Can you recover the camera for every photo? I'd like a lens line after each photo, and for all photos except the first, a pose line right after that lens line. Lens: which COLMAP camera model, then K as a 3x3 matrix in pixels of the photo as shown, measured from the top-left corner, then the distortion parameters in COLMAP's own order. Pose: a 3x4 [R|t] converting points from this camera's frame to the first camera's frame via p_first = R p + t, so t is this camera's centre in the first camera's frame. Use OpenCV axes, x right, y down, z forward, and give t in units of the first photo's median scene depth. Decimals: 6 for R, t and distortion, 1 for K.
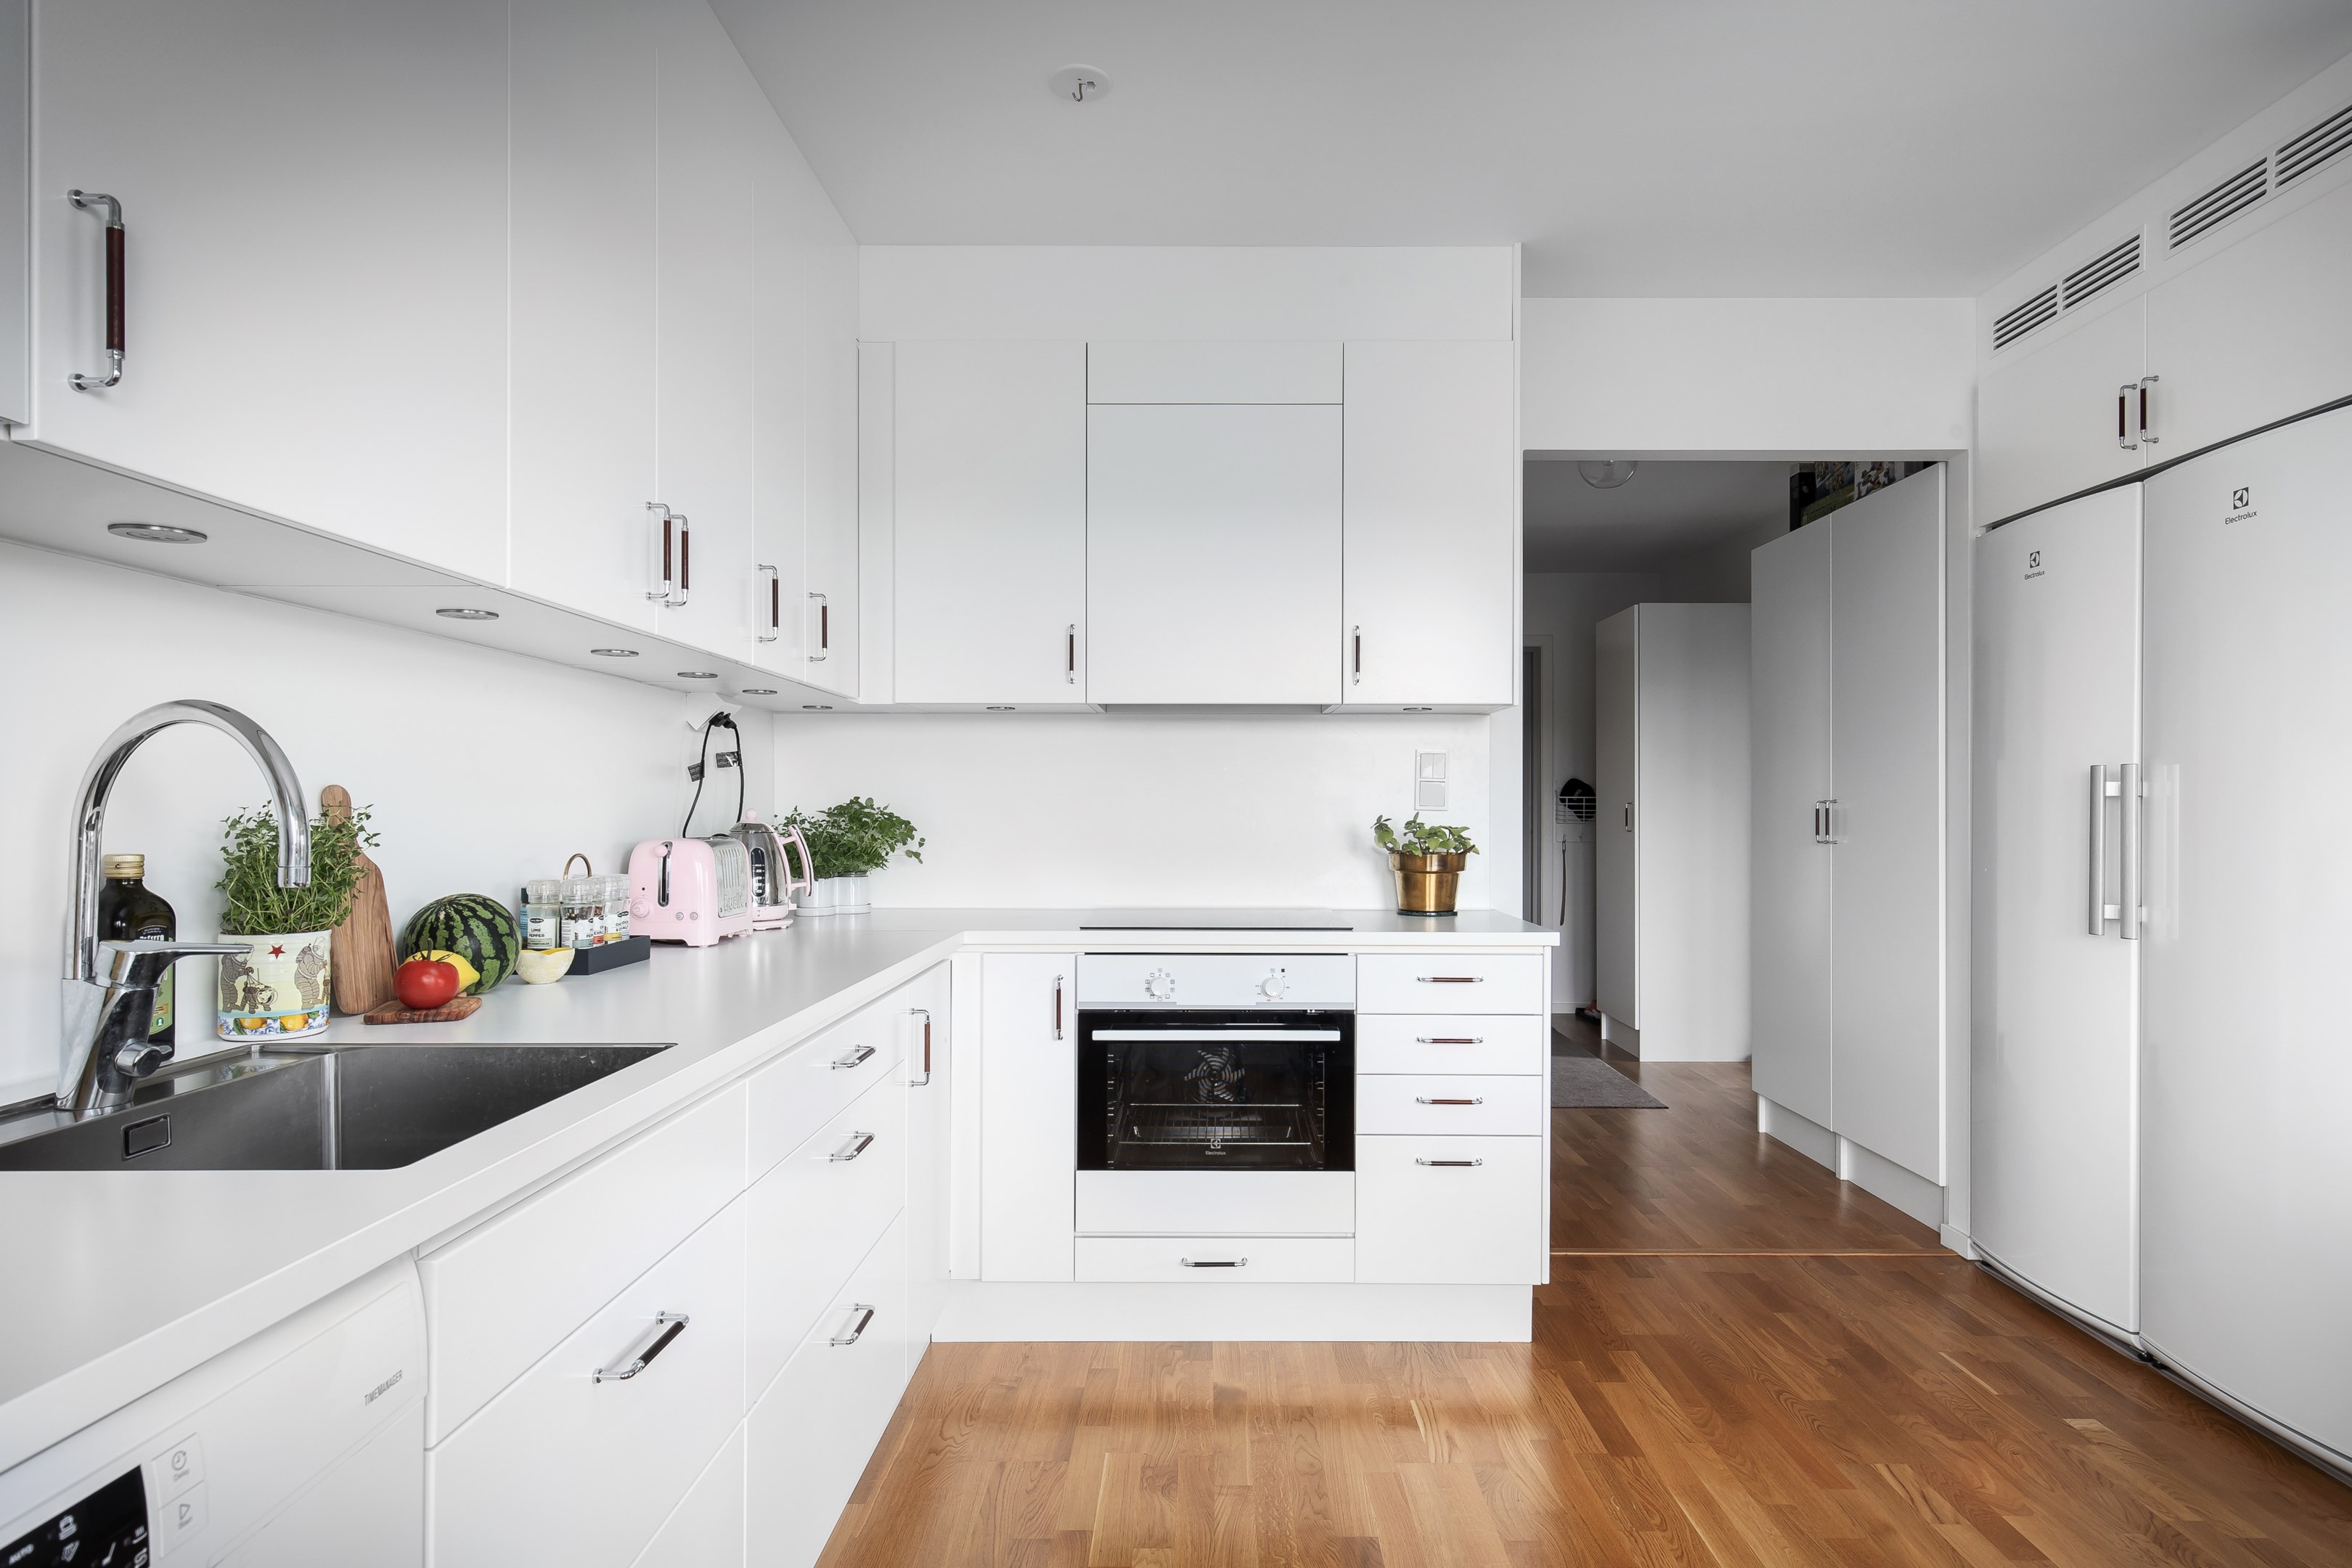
lens RADIAL K [[1310.5, 0, 1198.4], [0, 1310.5, 800.6], [0, 0, 1]] dist [0.001804, -0.001282]
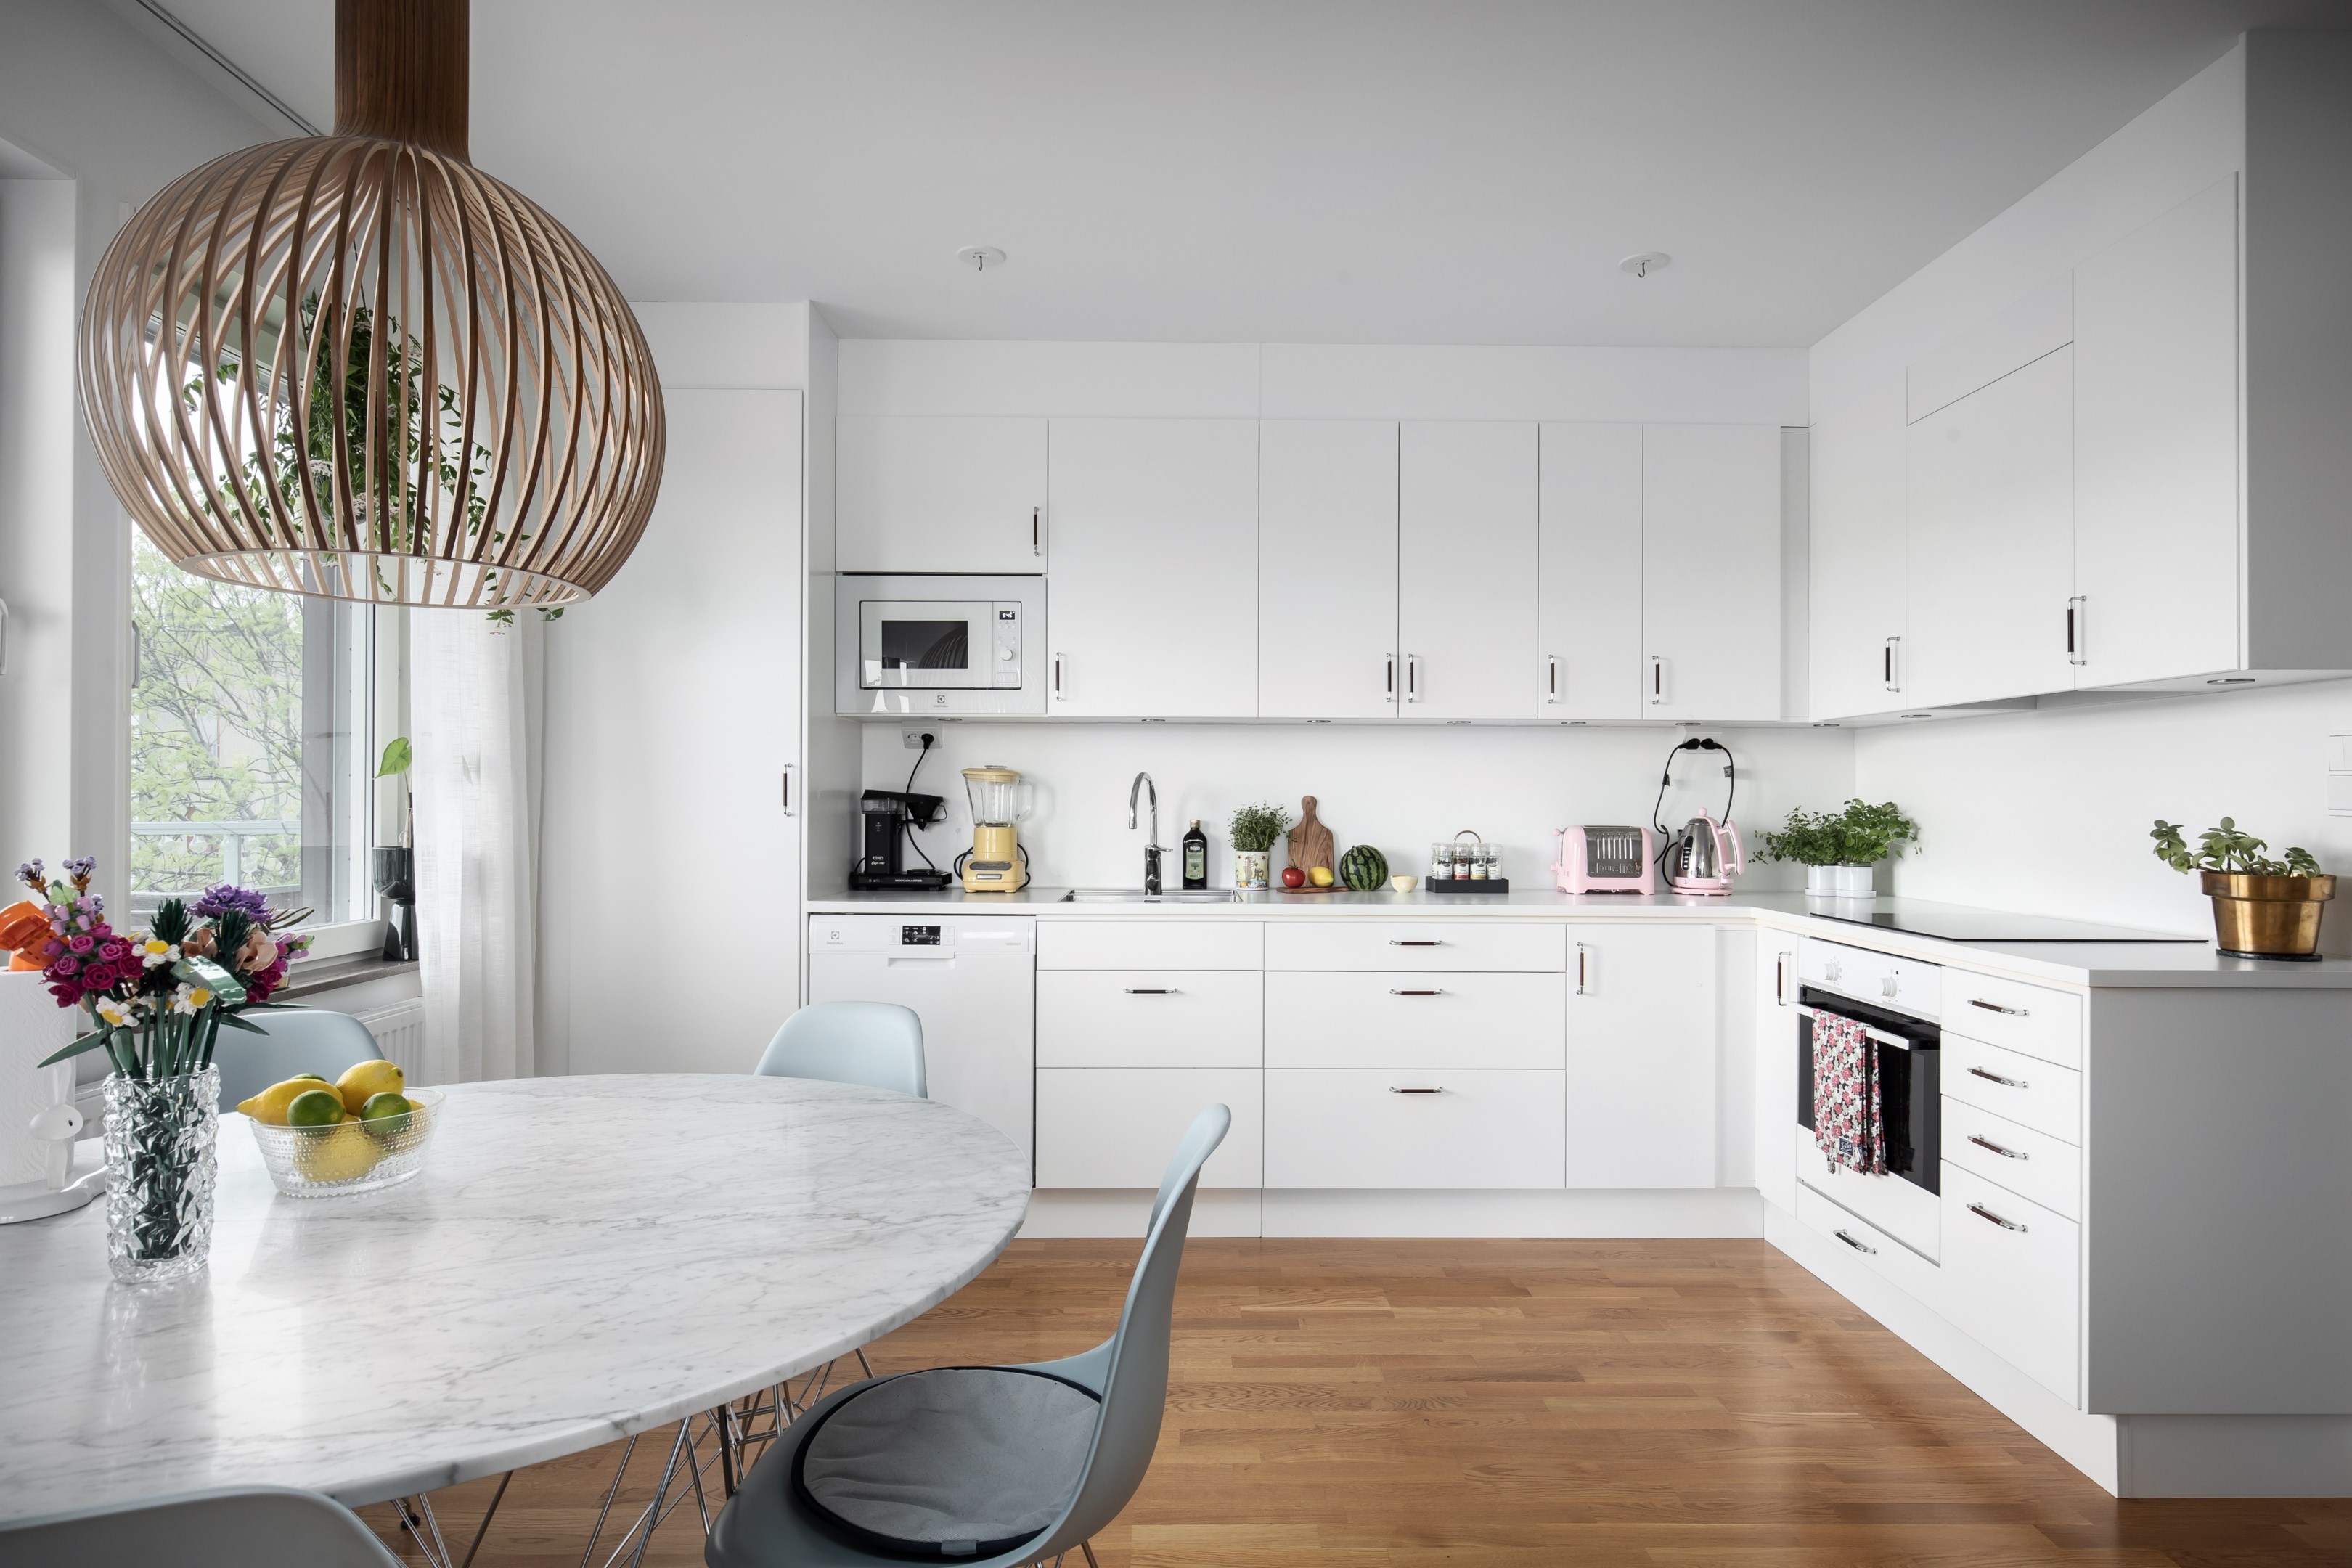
lens RADIAL K [[1310.5, 0, 1194.3], [0, 1310.5, 793.2], [0, 0, 1]] dist [0.001804, -0.001282]
pose [[0.016681, -0.006206, -0.999842, 1.703923], [-0.000084, 0.999981, -0.006209, -0.000918], [0.999861, 0.000187, 0.016680, 0.727555]]
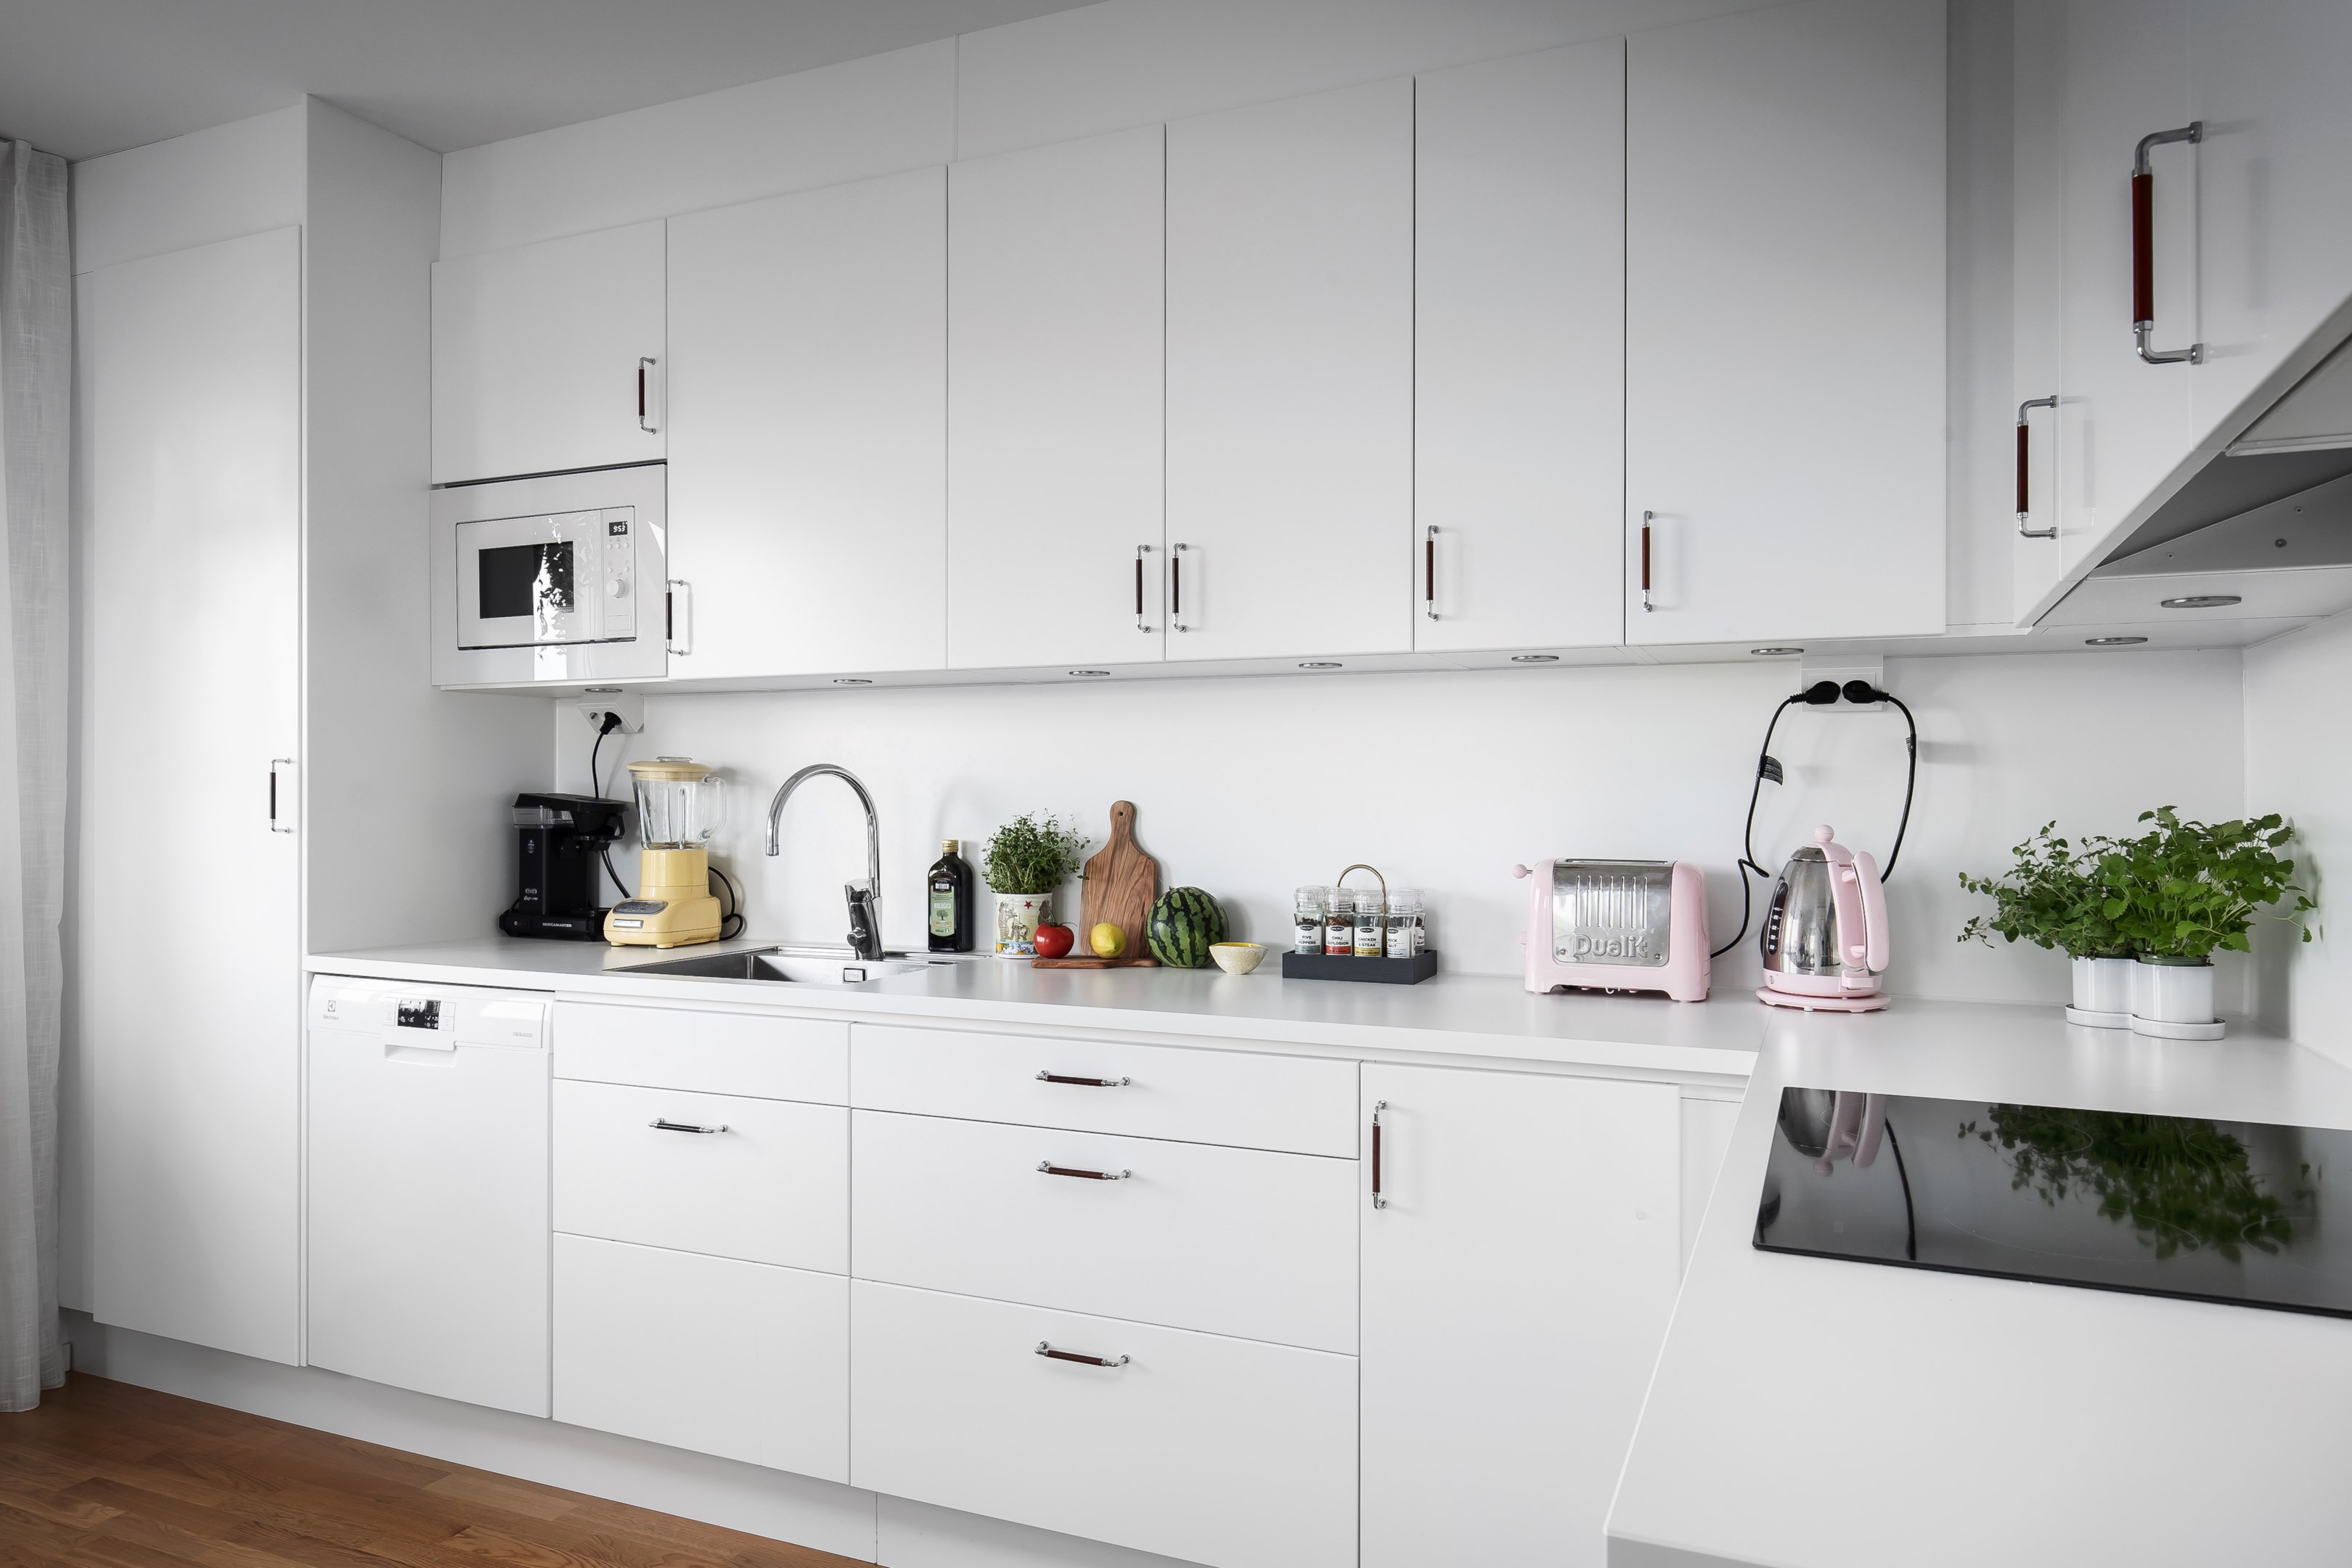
lens RADIAL K [[1532.3, 0, 1153.1], [0, 1532.3, 786.8], [0, 0, 1]] dist [0.000721, 0.007321]
pose [[-0.400796, -0.005213, -0.916153, 0.829797], [0.002772, 0.999972, -0.006903, -0.014147], [0.916163, -0.005306, -0.400770, 1.649954]]
